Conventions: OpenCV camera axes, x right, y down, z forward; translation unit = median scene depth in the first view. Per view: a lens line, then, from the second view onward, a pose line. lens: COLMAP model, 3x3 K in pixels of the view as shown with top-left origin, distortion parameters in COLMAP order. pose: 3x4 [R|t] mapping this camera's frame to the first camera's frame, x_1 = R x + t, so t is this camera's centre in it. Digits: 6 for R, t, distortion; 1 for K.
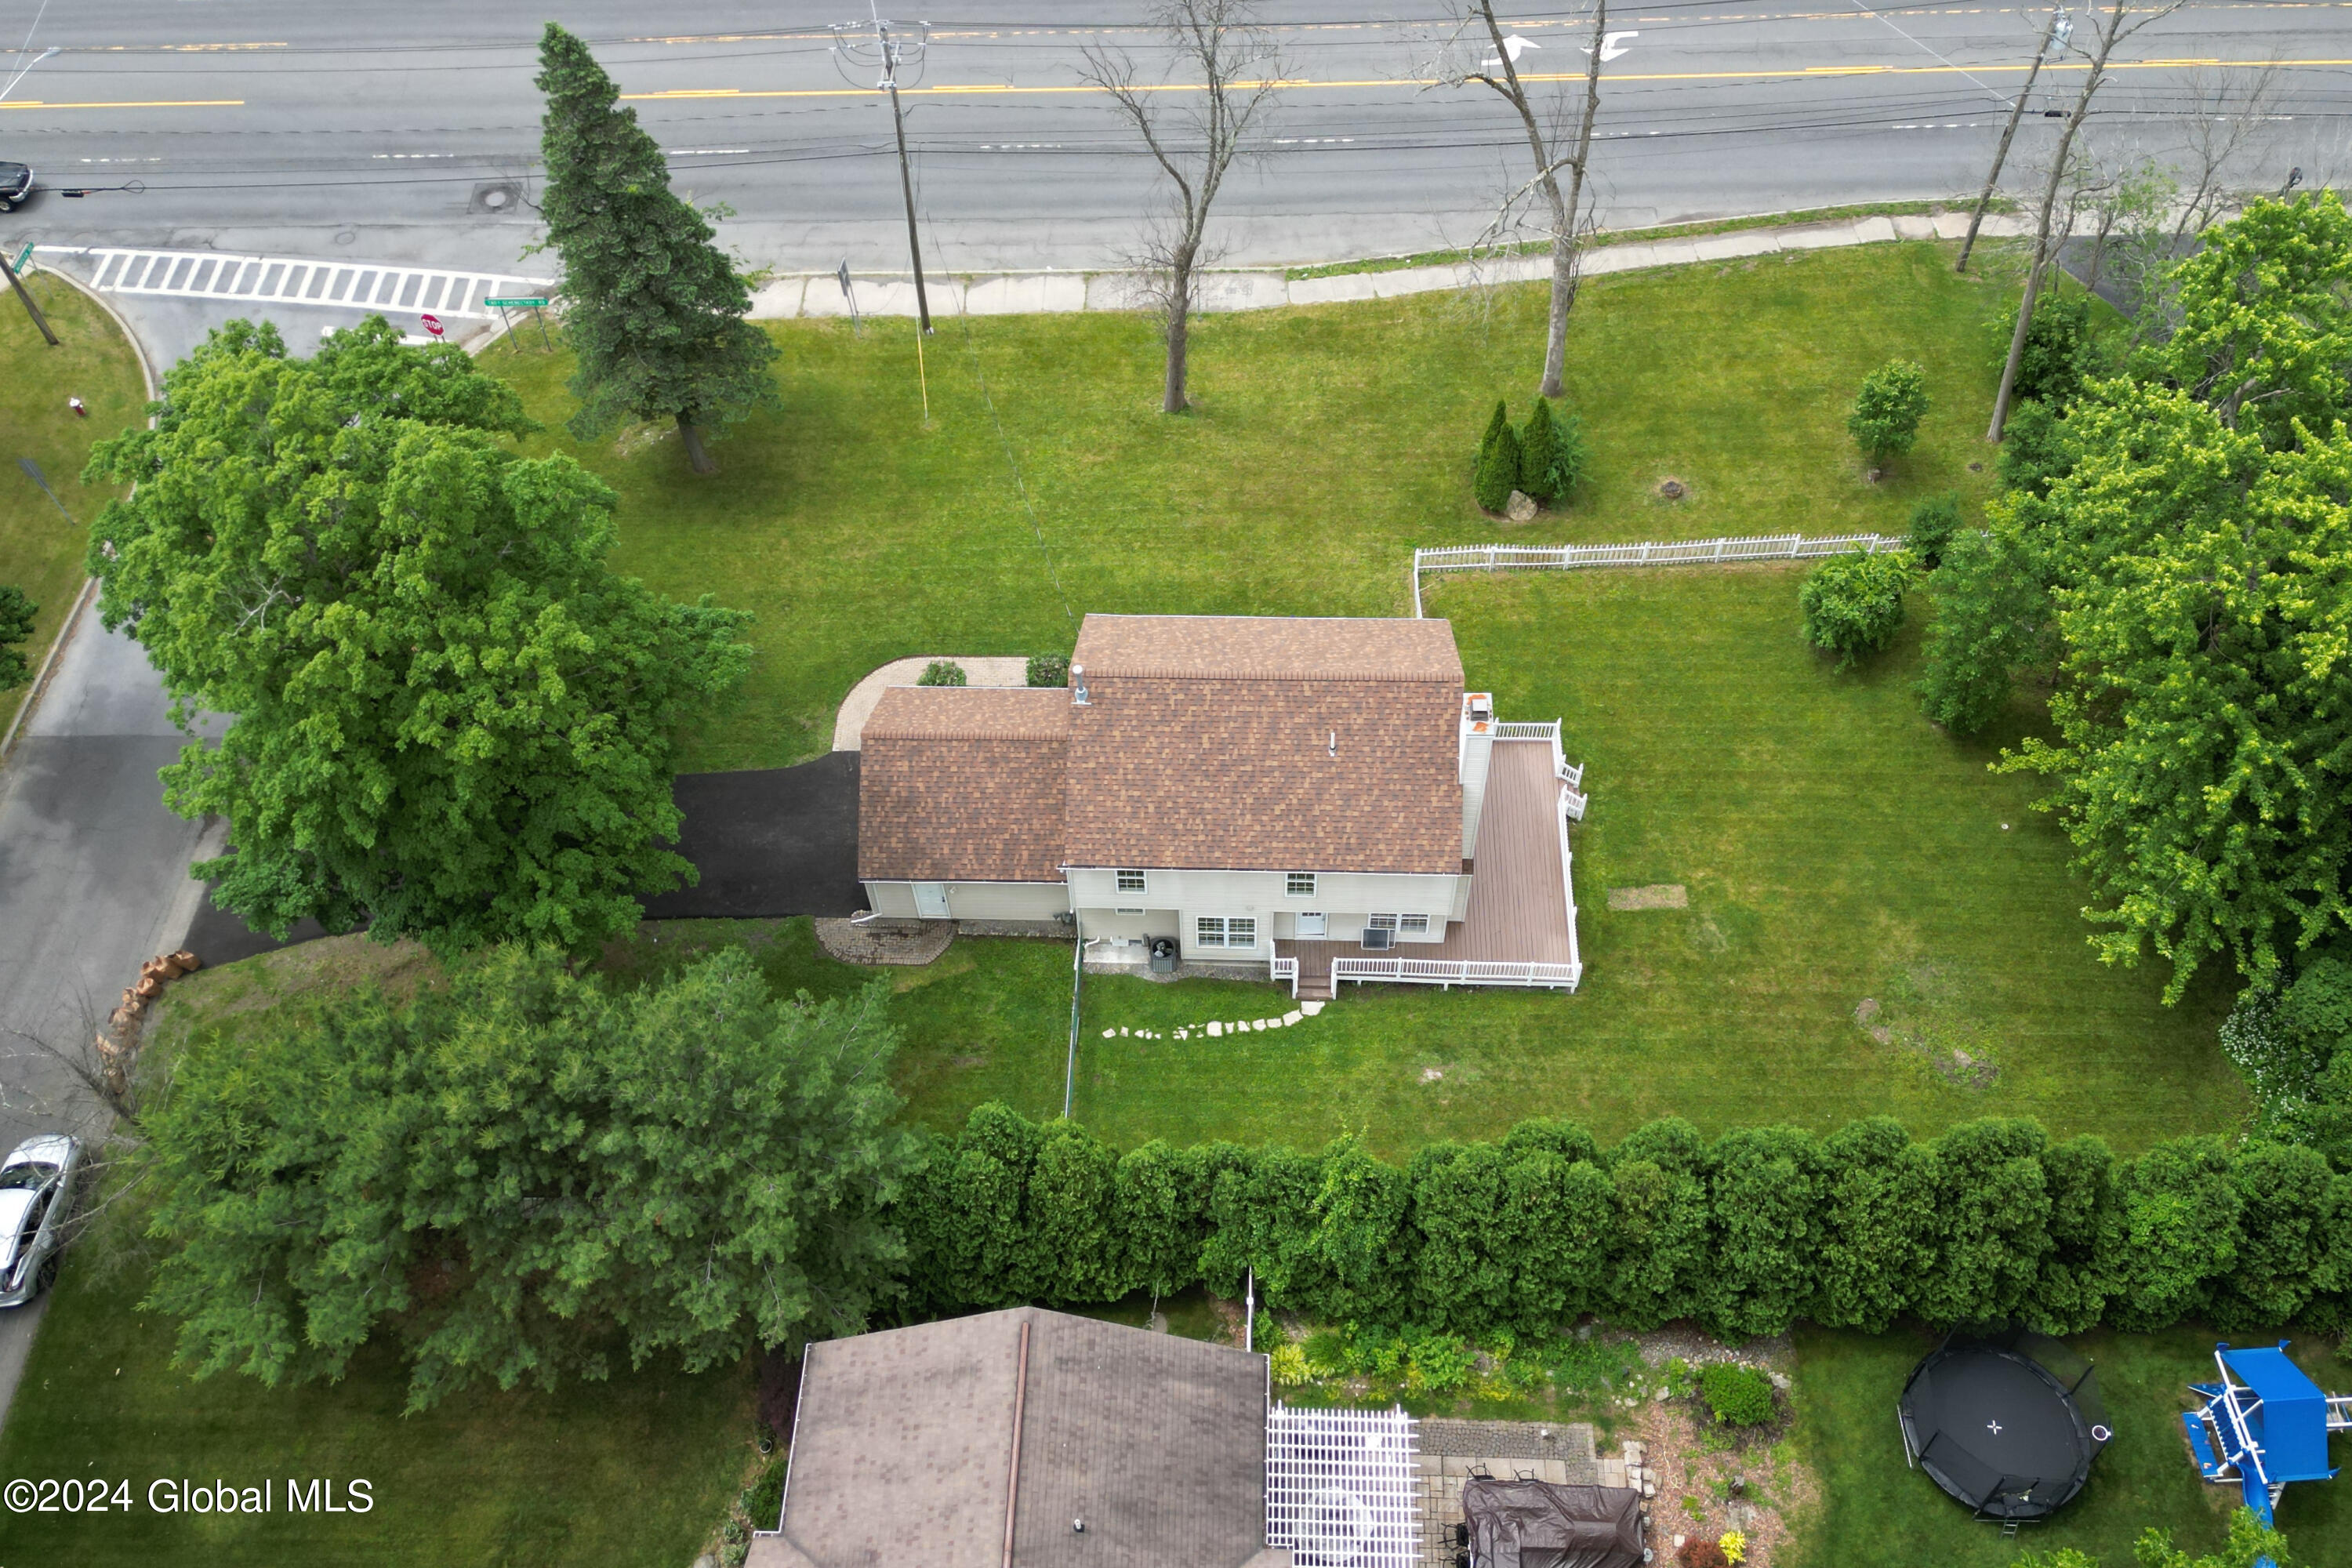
lens RADIAL K [[1674.0, 0, 1144.7], [0, 1674.0, 958.0], [0, 0, 1]] dist [0.002485, -0.000568]
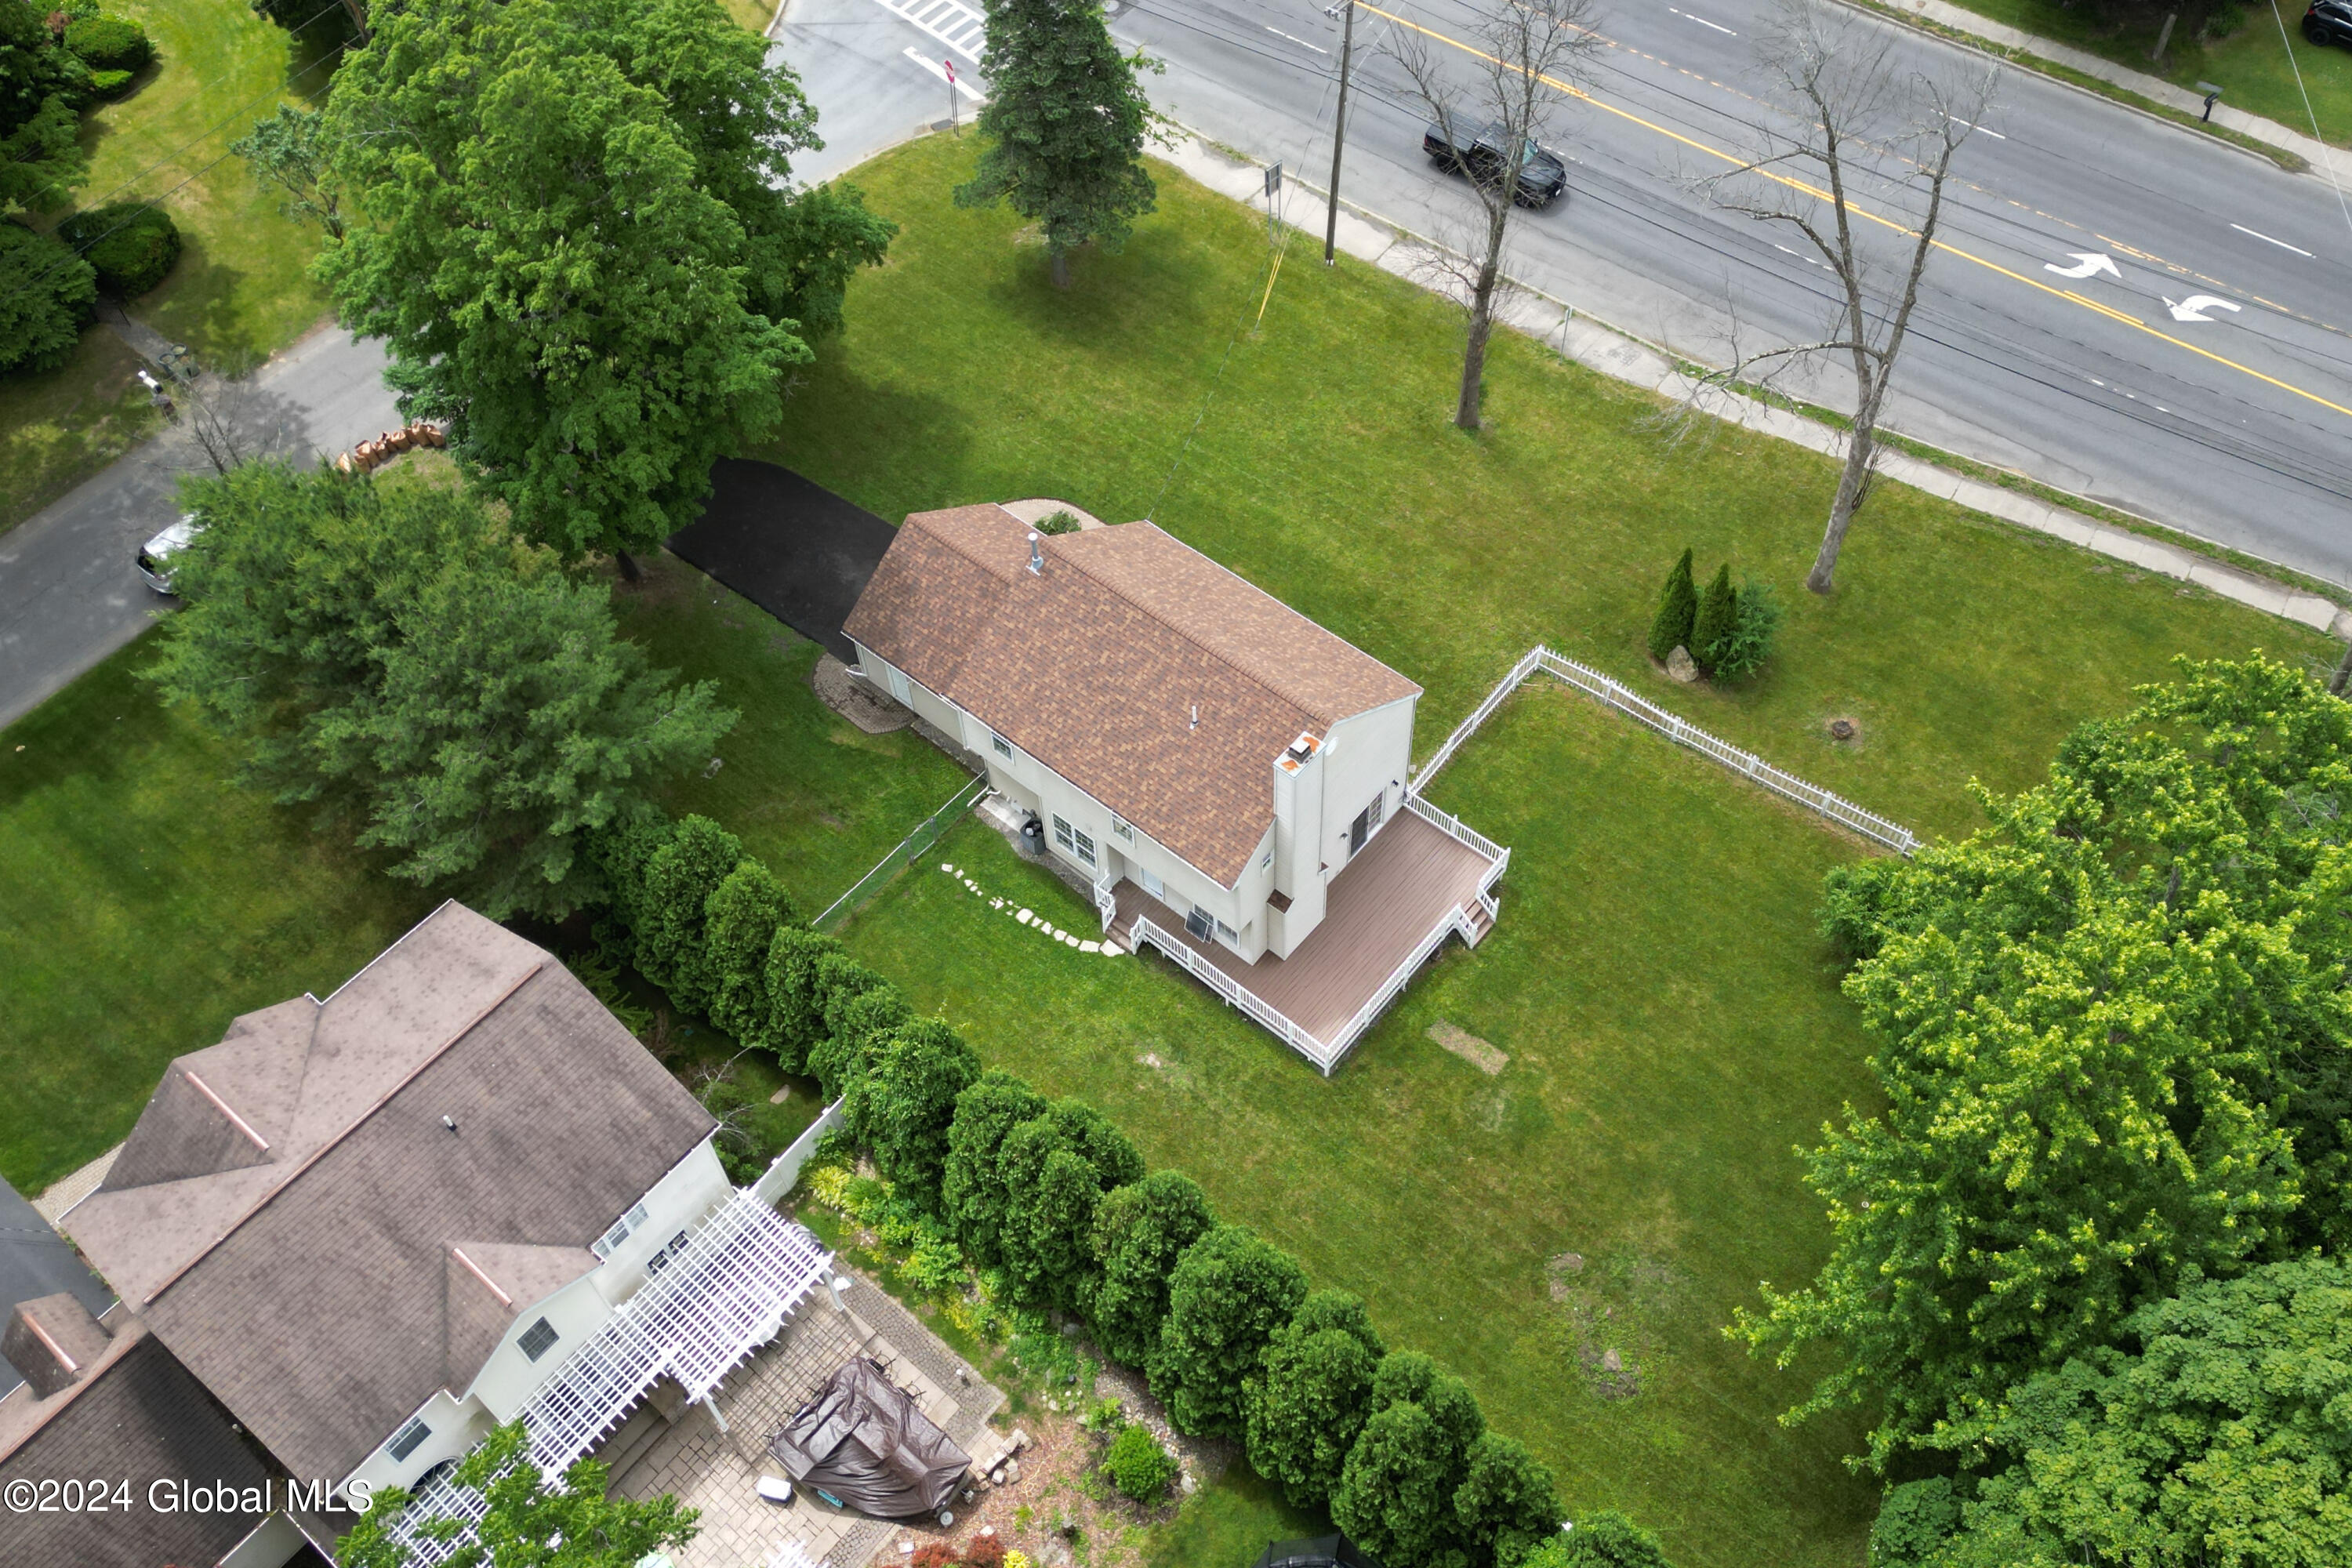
lens RADIAL K [[1657.7, 0, 1186.5], [0, 1657.7, 946.4], [0, 0, 1]] dist [0.005452, 0.001024]
pose [[0.796978, 0.529751, -0.290157, 0.432859], [-0.525383, 0.845006, 0.099683, -0.098097], [0.297991, 0.072998, 0.951773, 0.039348]]
